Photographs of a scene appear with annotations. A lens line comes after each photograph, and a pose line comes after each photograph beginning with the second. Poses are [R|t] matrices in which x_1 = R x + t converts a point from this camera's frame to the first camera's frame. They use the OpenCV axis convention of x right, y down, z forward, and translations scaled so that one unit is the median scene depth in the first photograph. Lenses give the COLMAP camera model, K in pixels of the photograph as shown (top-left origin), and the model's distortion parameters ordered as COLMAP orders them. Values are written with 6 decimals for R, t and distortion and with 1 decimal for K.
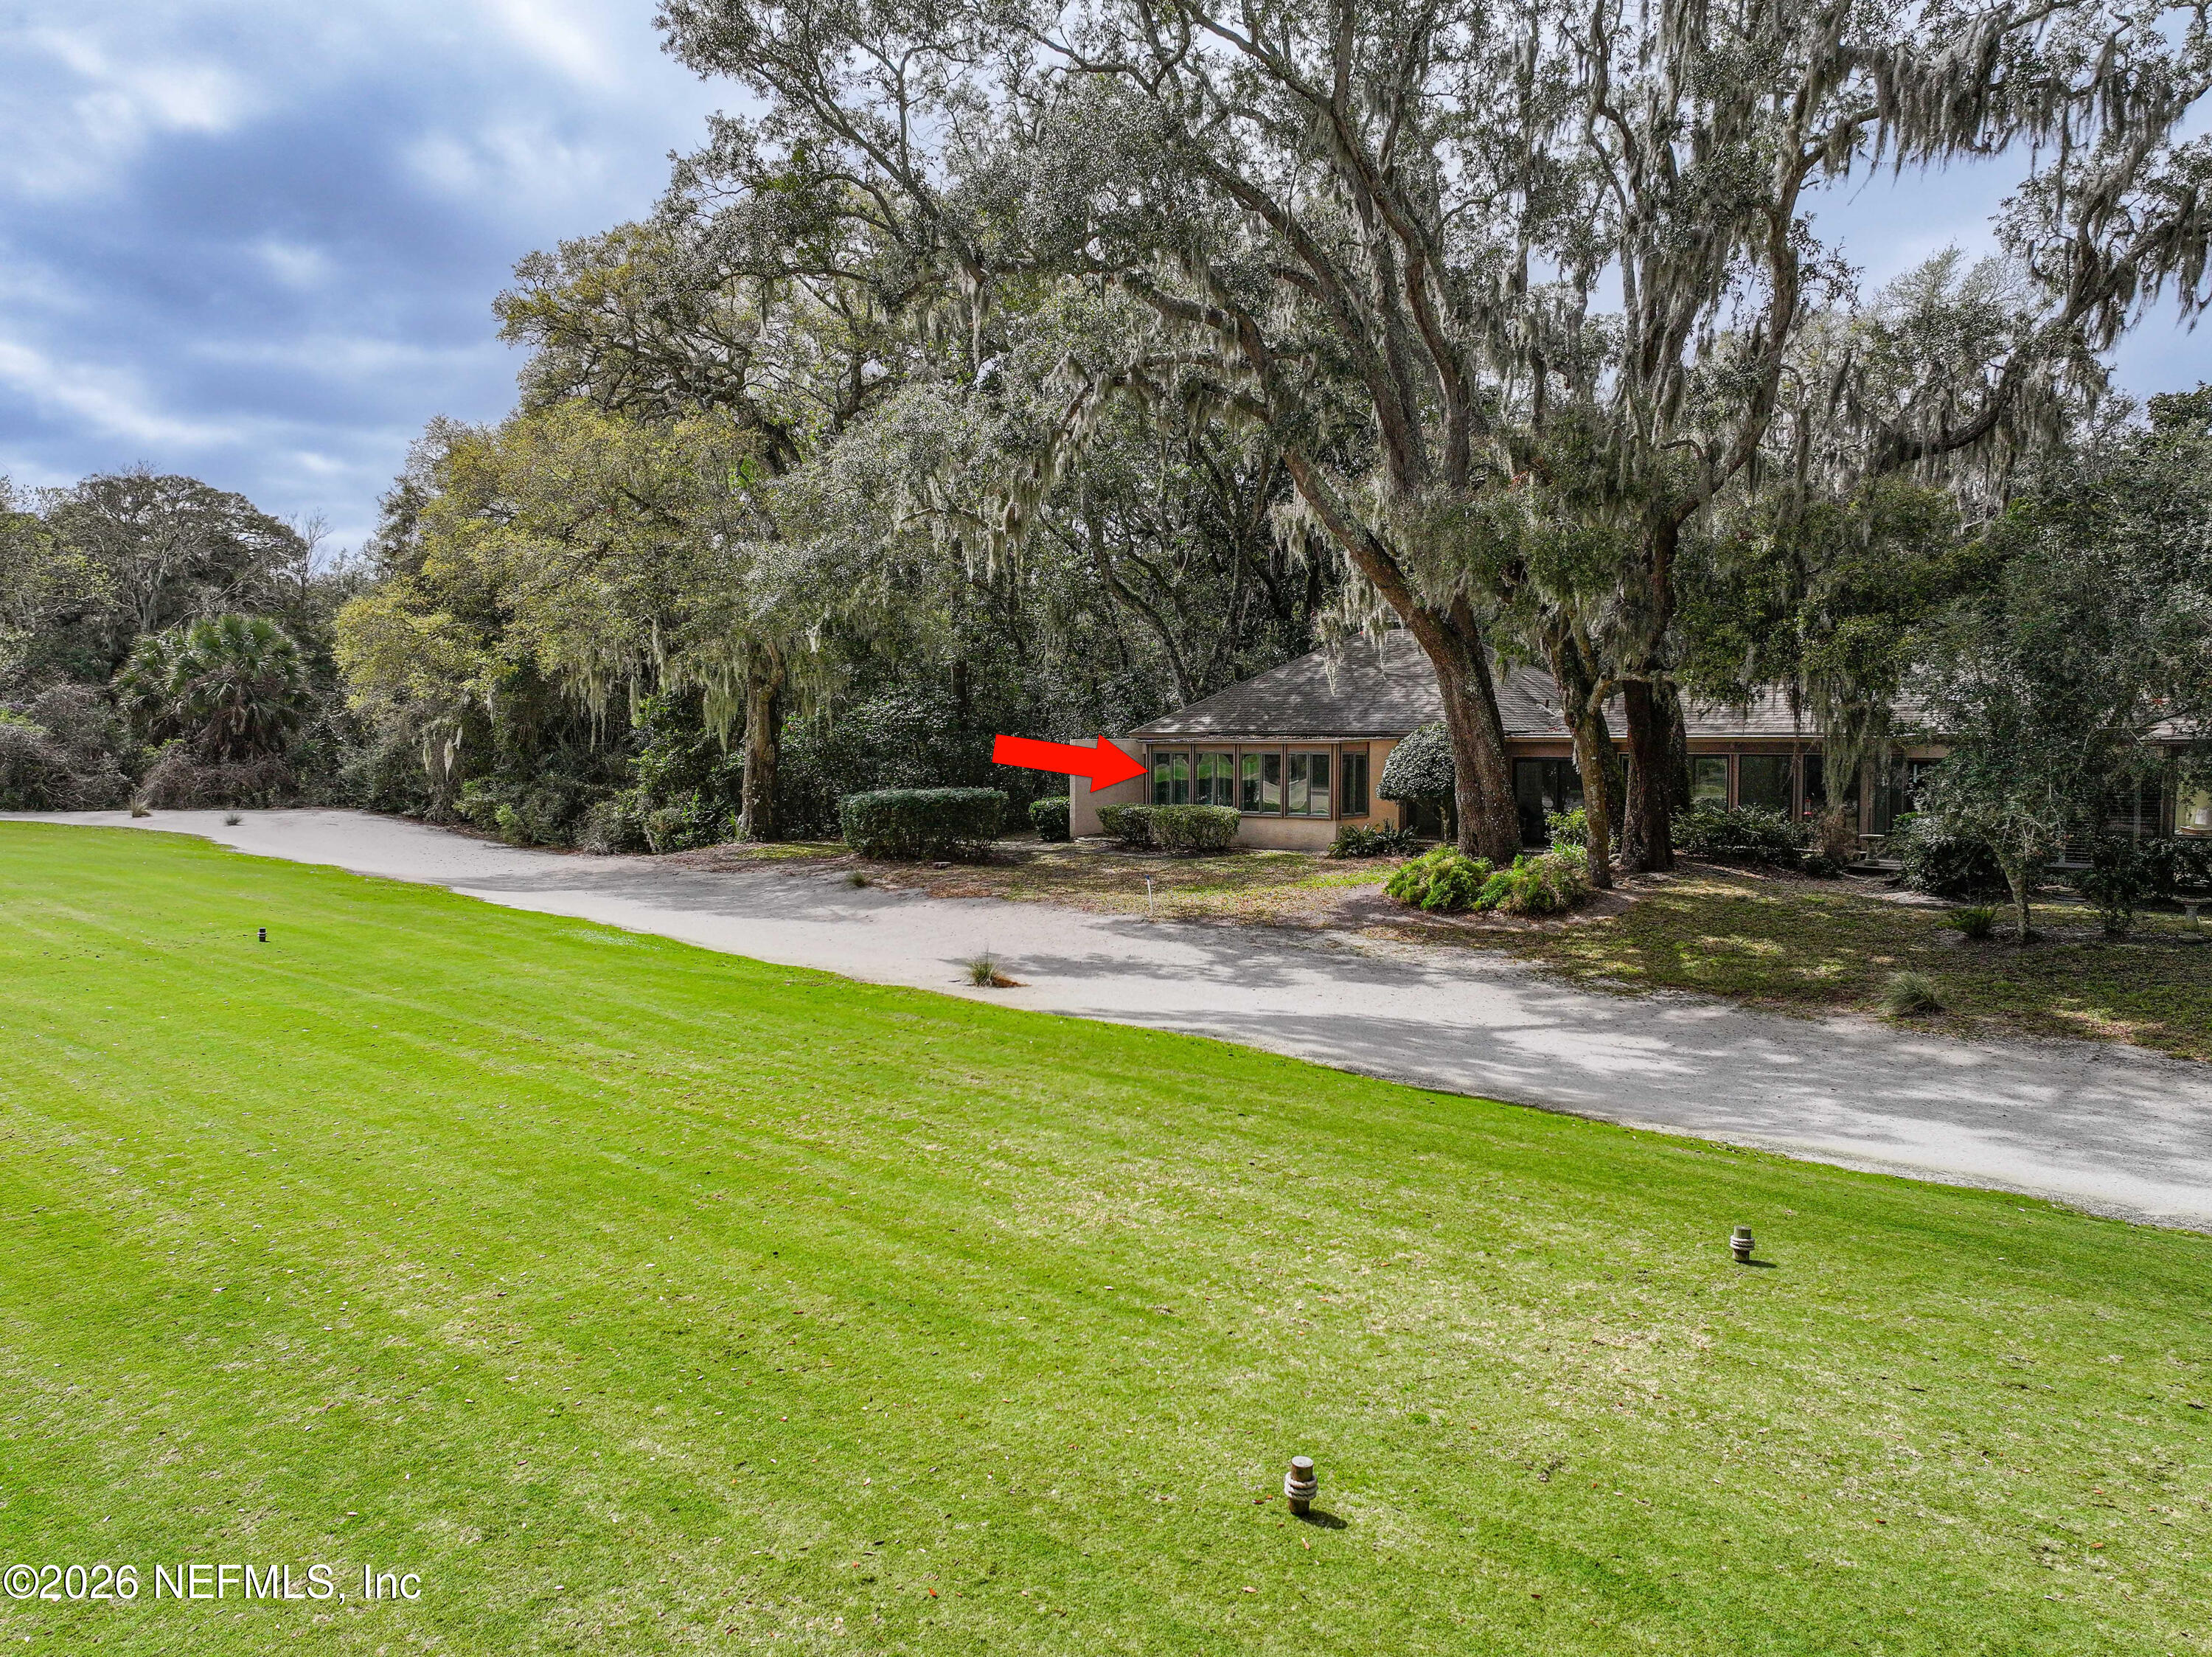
lens RADIAL K [[1567.7, 0, 1105.7], [0, 1567.7, 796.5], [0, 0, 1]] dist [0.000344, 0.001649]
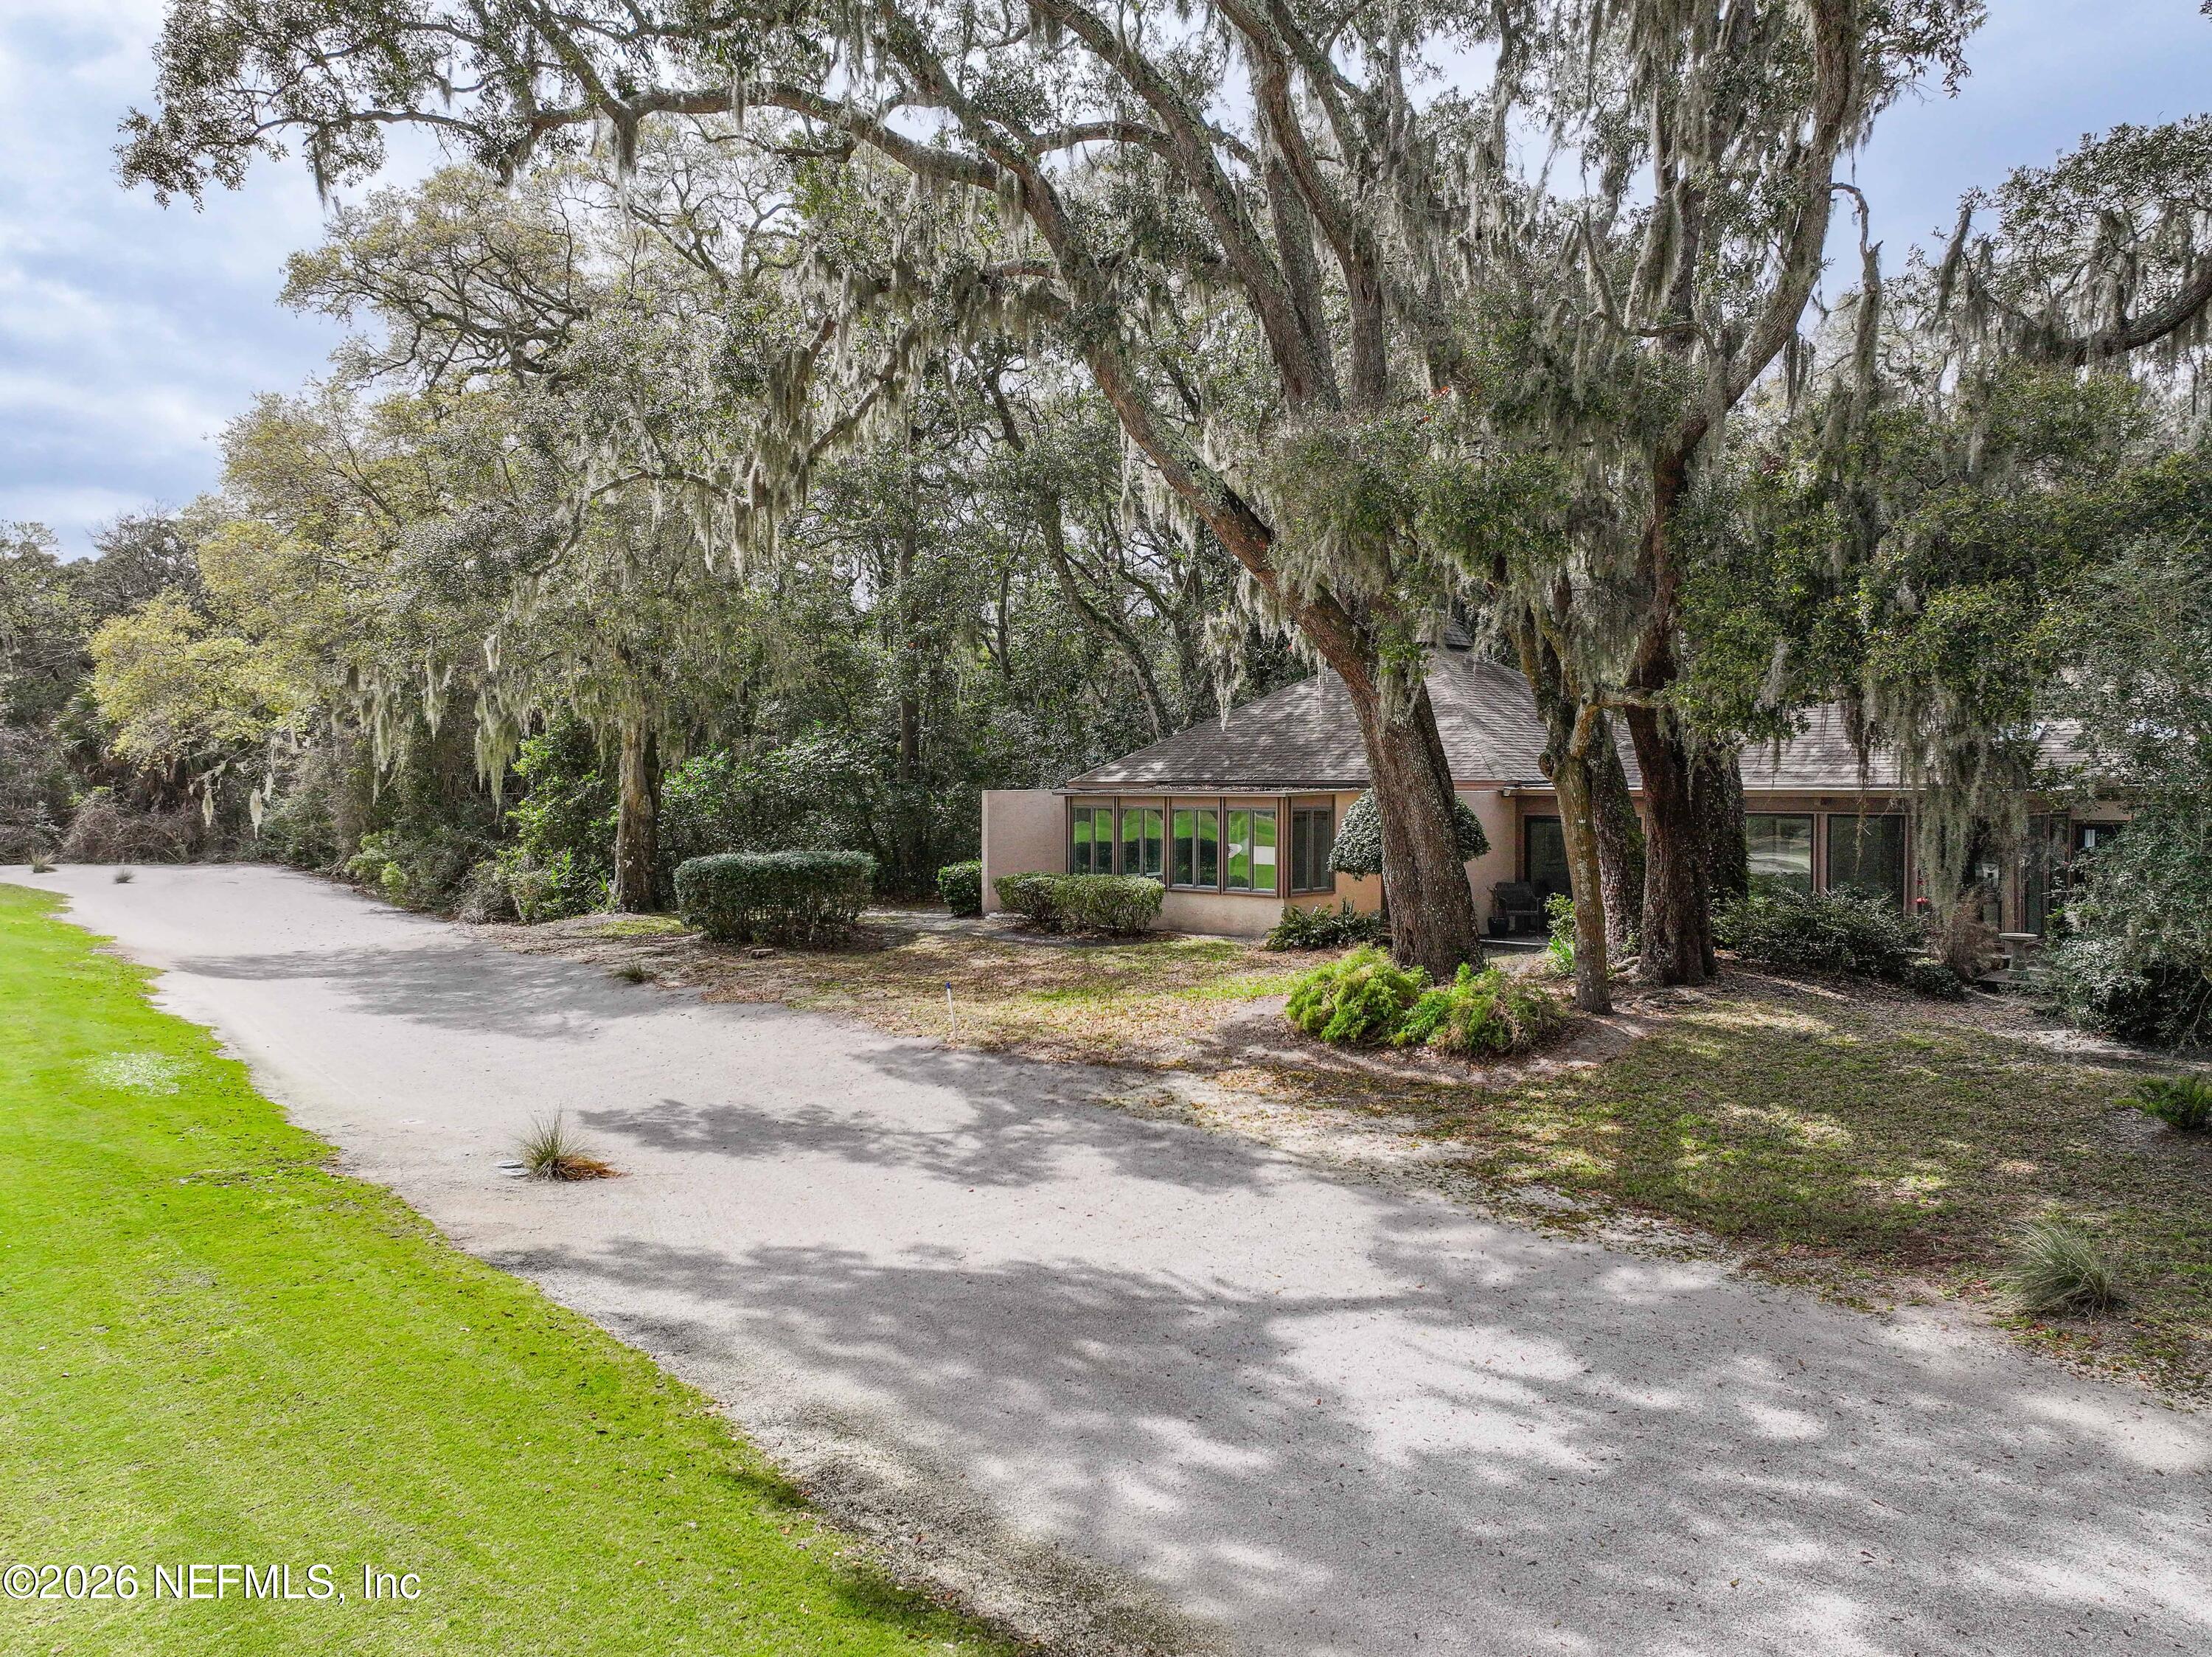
lens RADIAL K [[1559.8, 0, 1111.4], [0, 1559.8, 798.7], [0, 0, 1]] dist [-0.006329, 0.019414]
pose [[0.995647, 0.002651, -0.093163, 0.174677], [-0.005362, 0.999569, -0.028865, -0.013908], [0.093047, 0.029238, 0.995232, 0.314564]]
